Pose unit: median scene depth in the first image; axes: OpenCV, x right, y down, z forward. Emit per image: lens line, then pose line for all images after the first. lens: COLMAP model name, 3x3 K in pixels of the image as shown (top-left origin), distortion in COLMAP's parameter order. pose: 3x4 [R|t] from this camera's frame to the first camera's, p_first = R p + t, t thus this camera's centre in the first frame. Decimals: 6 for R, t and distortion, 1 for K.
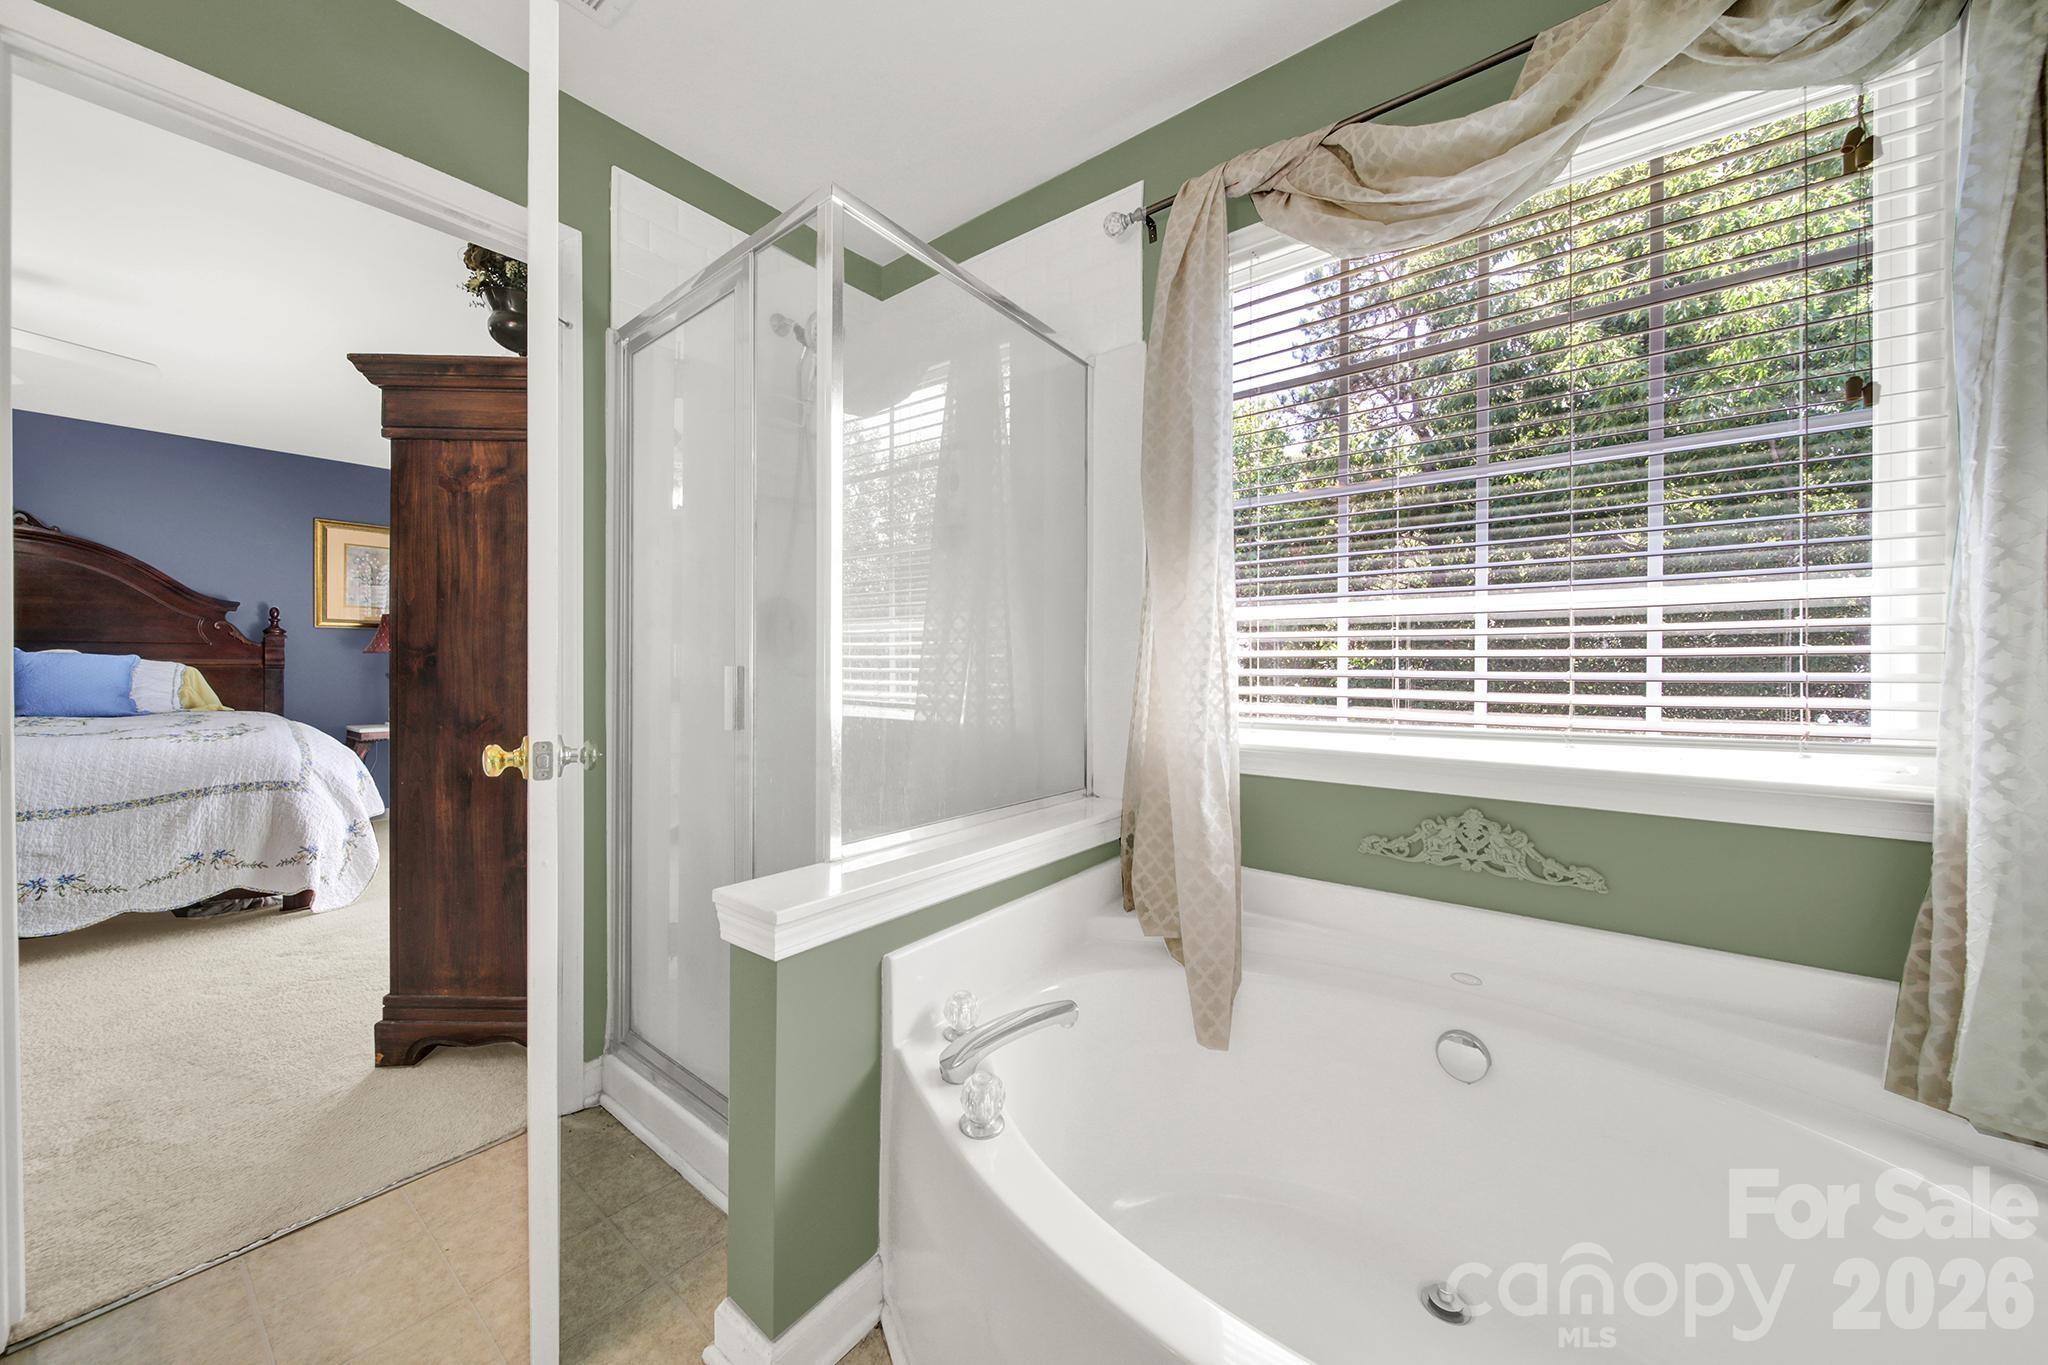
lens RADIAL K [[738.6, 0, 1014.9], [0, 738.6, 667.8], [0, 0, 1]] dist [-0.007961, -0.000397]
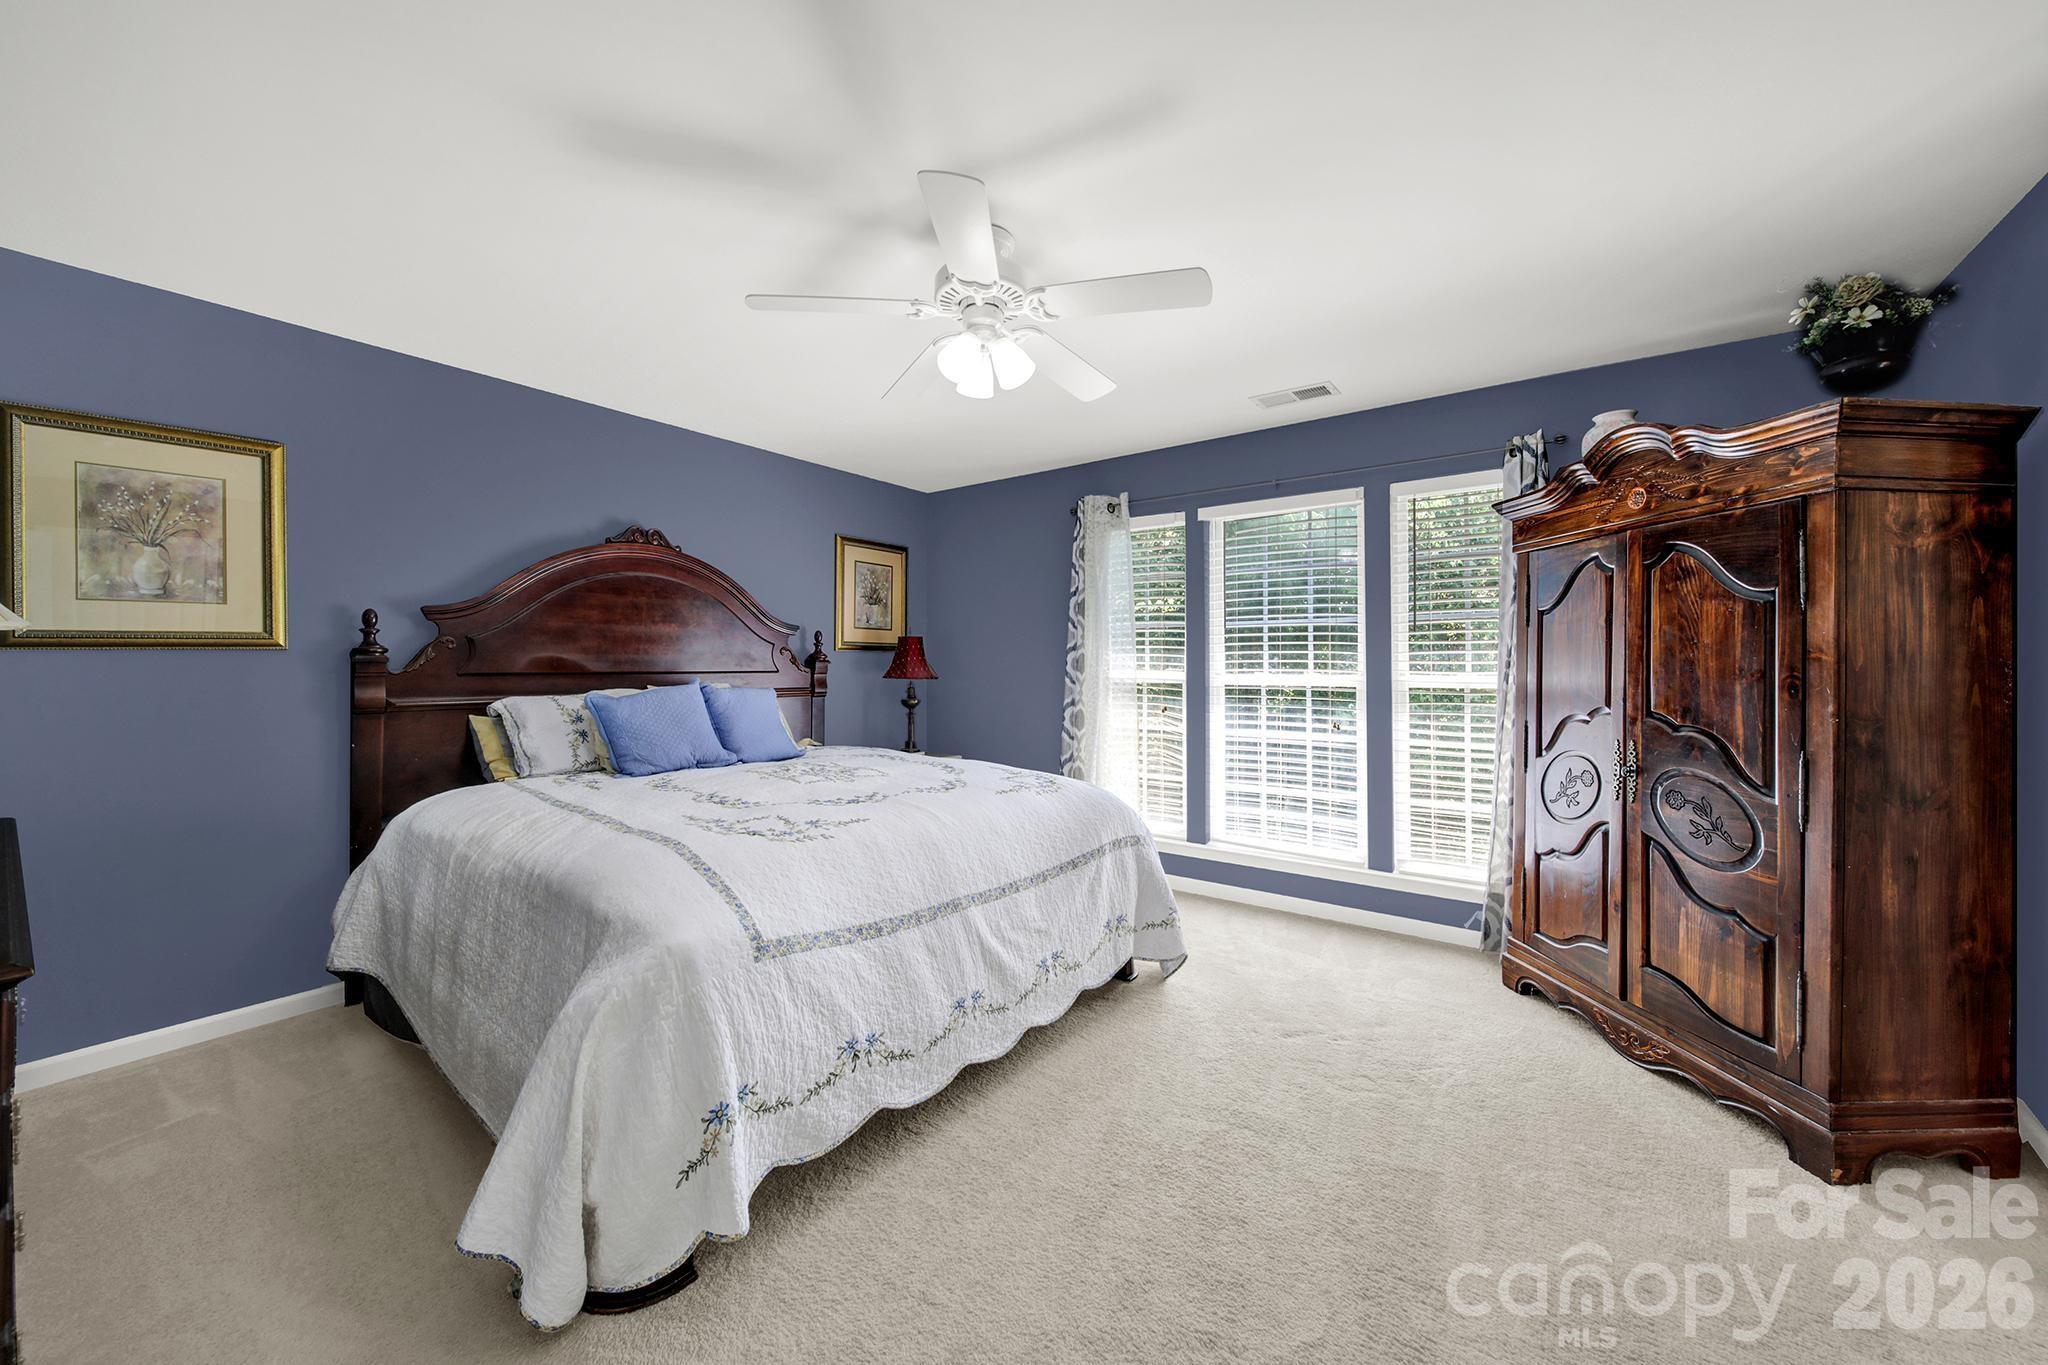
lens RADIAL K [[738.6, 0, 1024.4], [0, 738.6, 654.7], [0, 0, 1]] dist [-0.007961, -0.000397]
pose [[0.999719, 0.000478, 0.023680, -1.870830], [-0.000044, 0.999832, -0.018350, -0.088637], [-0.023684, 0.018344, 0.999551, 0.117849]]
